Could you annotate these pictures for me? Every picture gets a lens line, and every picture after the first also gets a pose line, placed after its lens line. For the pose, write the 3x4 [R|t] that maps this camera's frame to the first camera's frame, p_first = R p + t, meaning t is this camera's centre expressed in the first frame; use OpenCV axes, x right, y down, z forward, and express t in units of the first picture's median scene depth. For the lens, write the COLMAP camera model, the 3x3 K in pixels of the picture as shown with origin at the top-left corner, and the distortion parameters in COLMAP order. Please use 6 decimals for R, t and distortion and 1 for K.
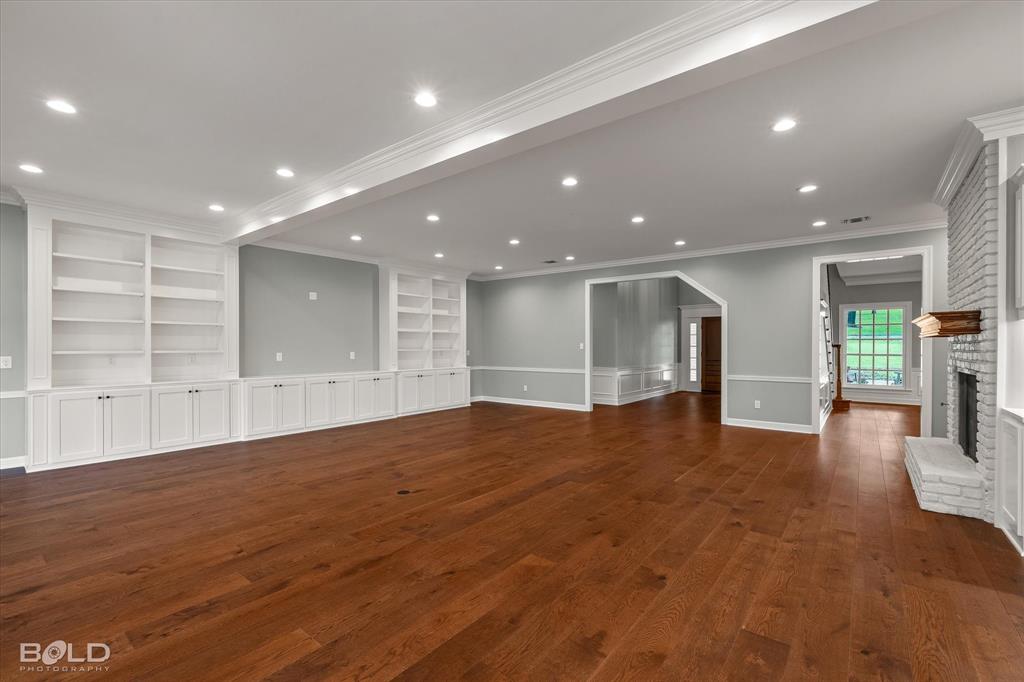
lens RADIAL K [[448.2, 0, 485.1], [0, 448.2, 353.1], [0, 0, 1]] dist [-0.005085, 0.000590]
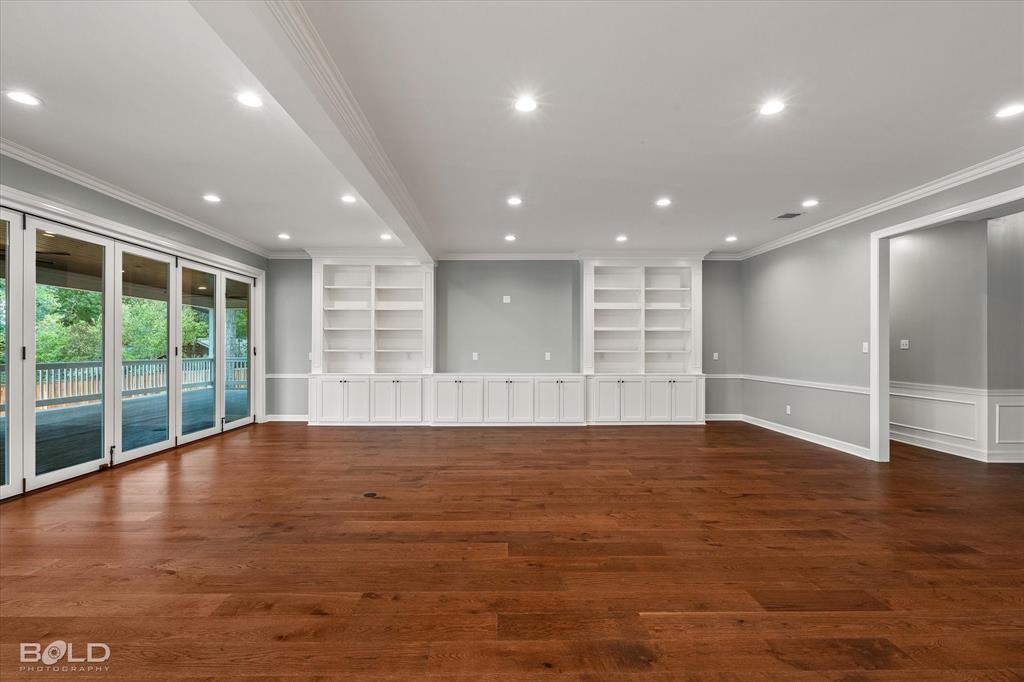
lens RADIAL K [[448.2, 0, 563.4], [0, 448.2, 349.4], [0, 0, 1]] dist [-0.005085, 0.000590]
pose [[0.656315, 0.003854, -0.754477, 0.673022], [-0.013863, 0.999880, -0.006951, -0.005069], [0.754359, 0.015022, 0.656290, 0.543941]]
